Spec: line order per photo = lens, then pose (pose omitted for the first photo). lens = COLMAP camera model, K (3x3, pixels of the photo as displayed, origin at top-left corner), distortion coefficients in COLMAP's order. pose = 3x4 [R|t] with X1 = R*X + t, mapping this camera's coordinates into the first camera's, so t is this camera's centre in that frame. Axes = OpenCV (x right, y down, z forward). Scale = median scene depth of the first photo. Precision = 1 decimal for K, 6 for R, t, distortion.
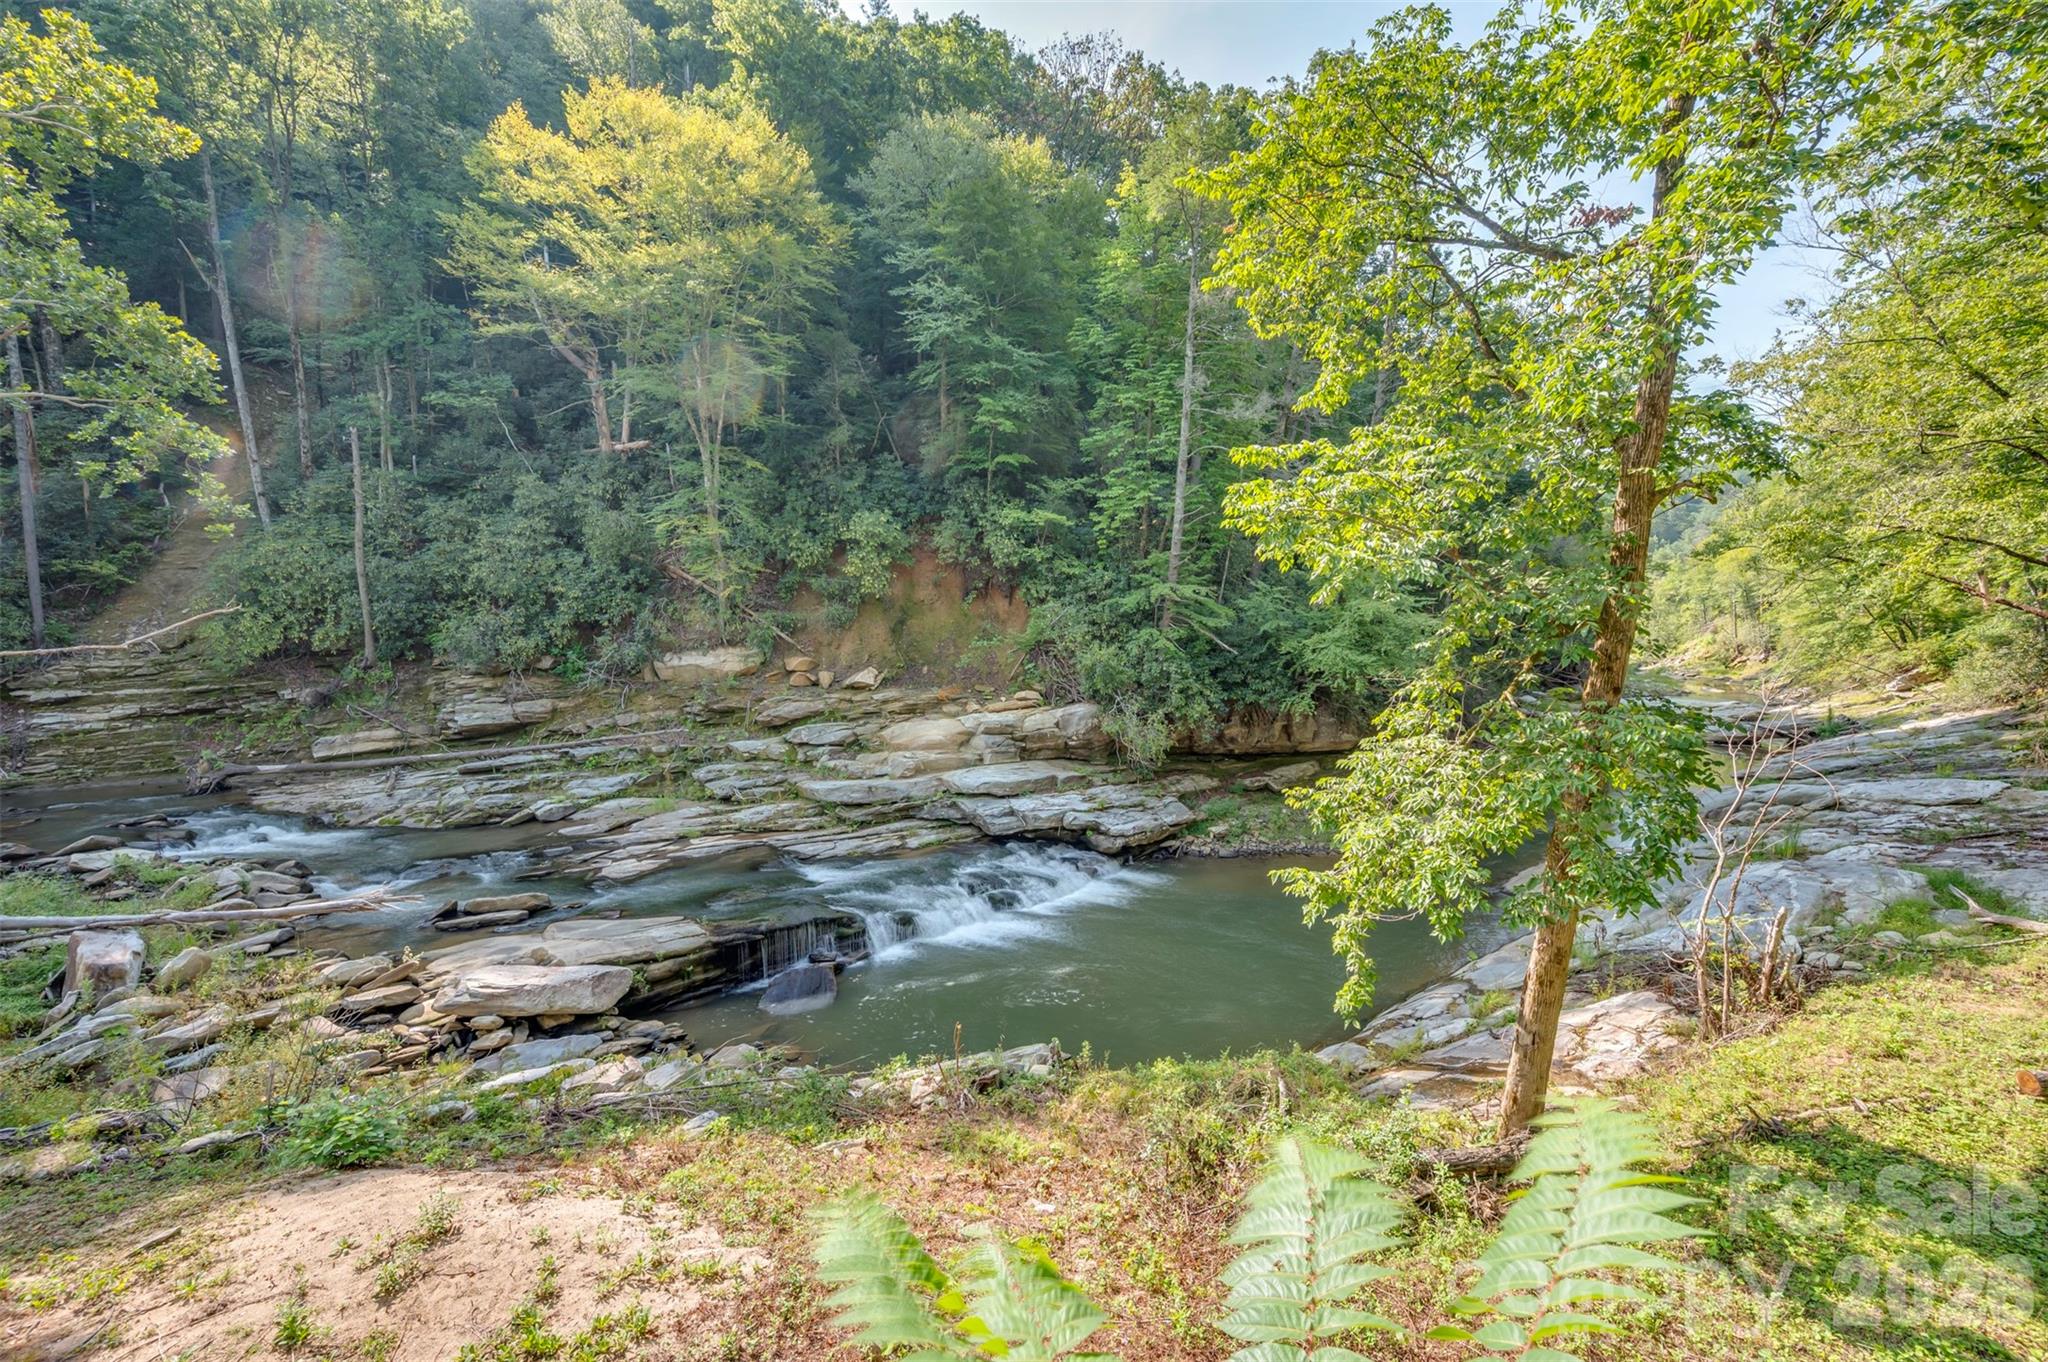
lens RADIAL K [[806.3, 0, 1030.5], [0, 806.3, 683.8], [0, 0, 1]] dist [-0.001084, -0.000004]
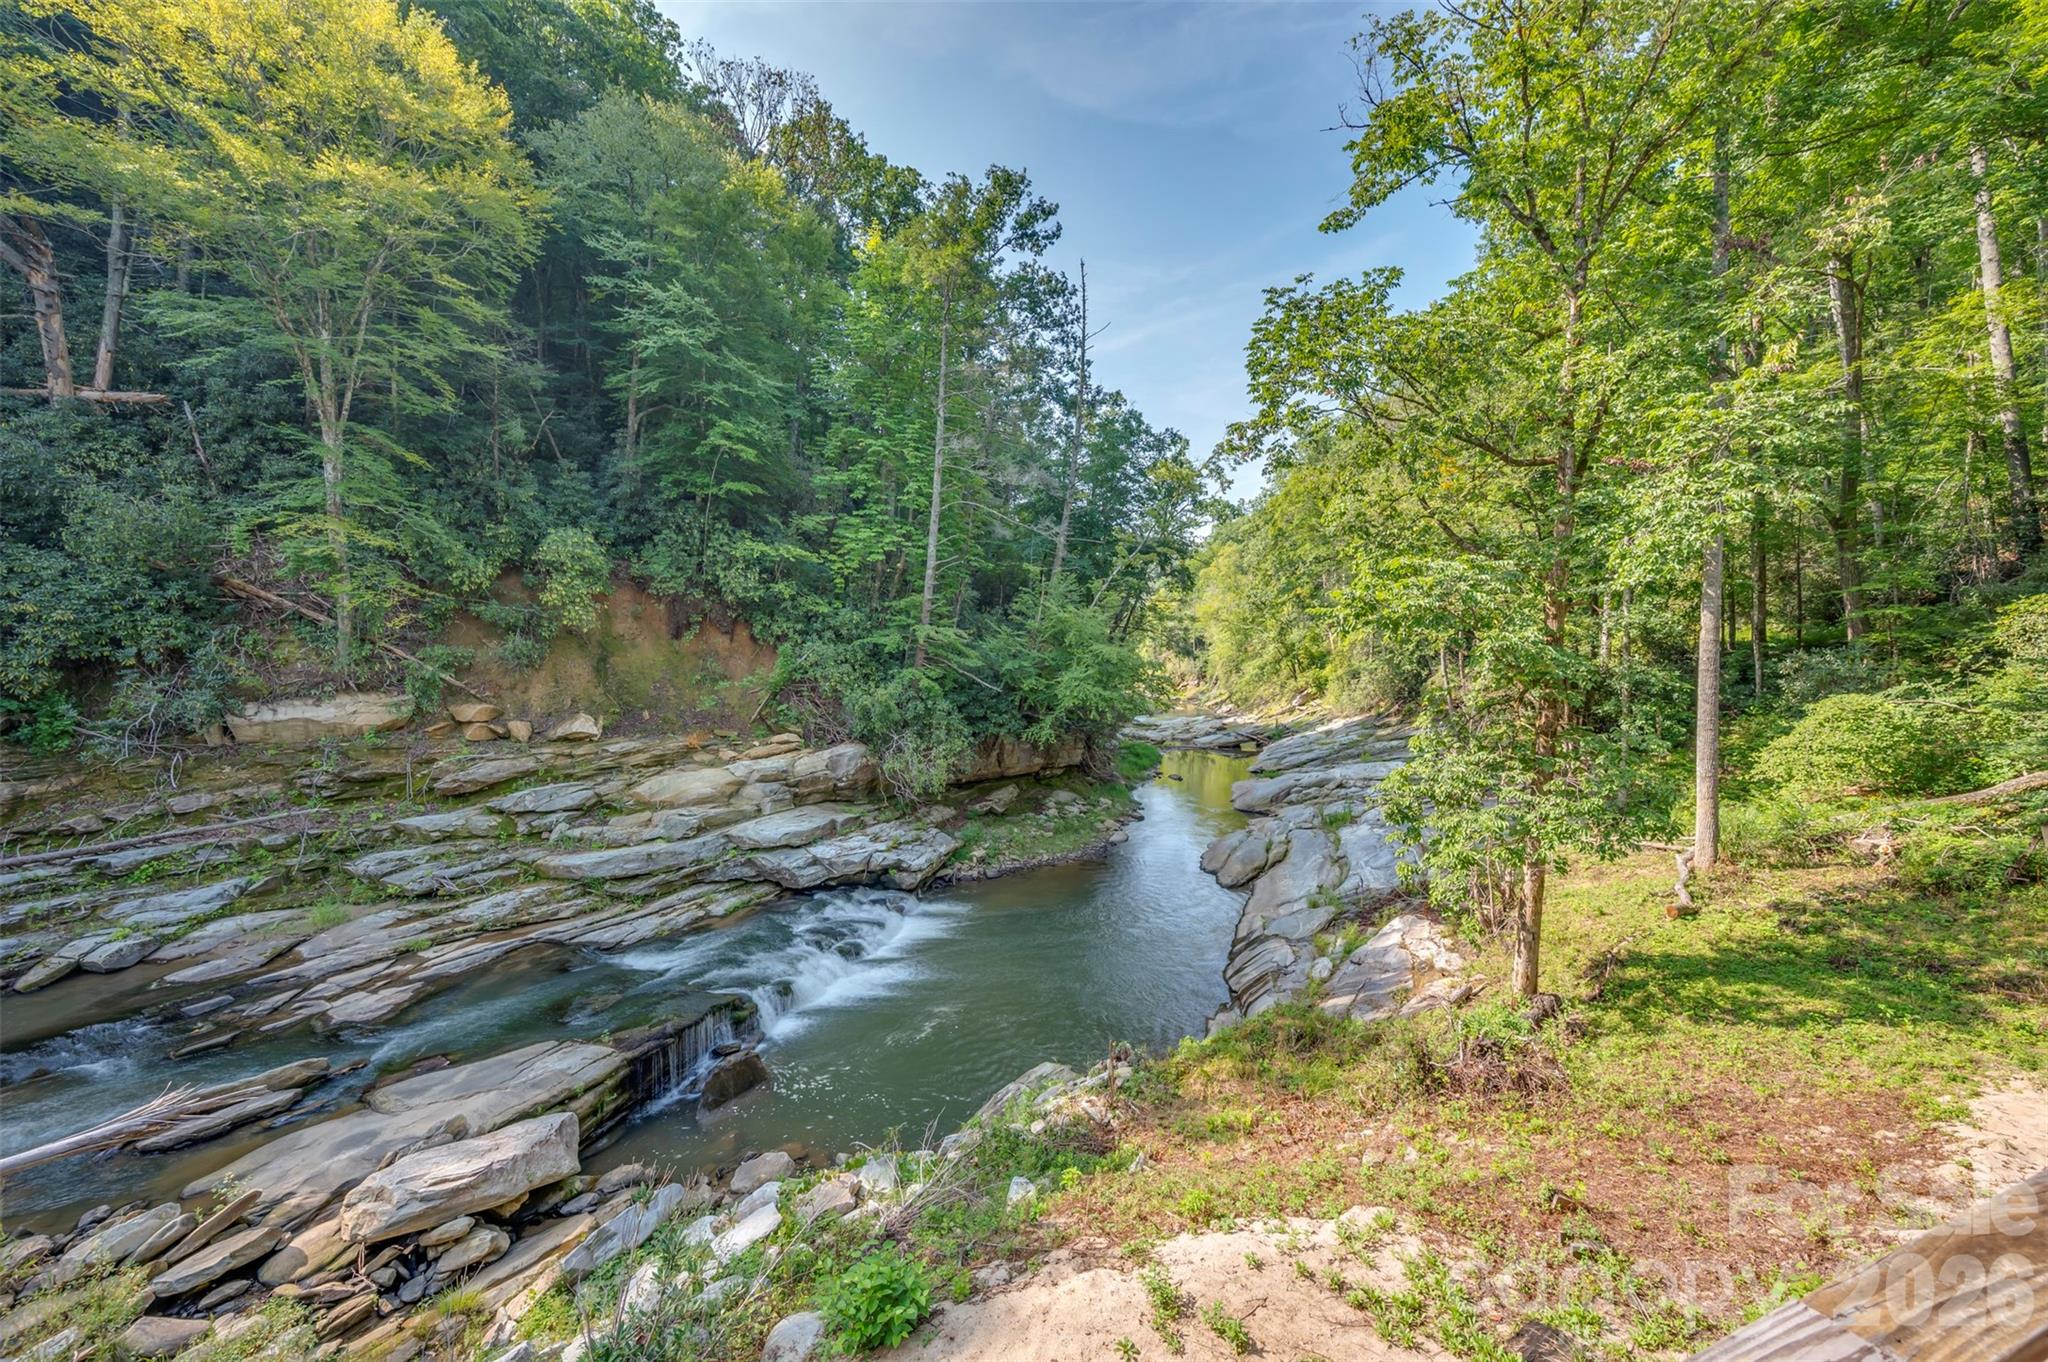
lens RADIAL K [[806.3, 0, 1028.9], [0, 806.3, 684.1], [0, 0, 1]] dist [-0.001084, -0.000004]
pose [[0.841197, -0.013482, 0.540561, -0.283317], [0.033274, 0.999085, -0.026861, -0.014799], [-0.539704, 0.040582, 0.840876, 0.042253]]
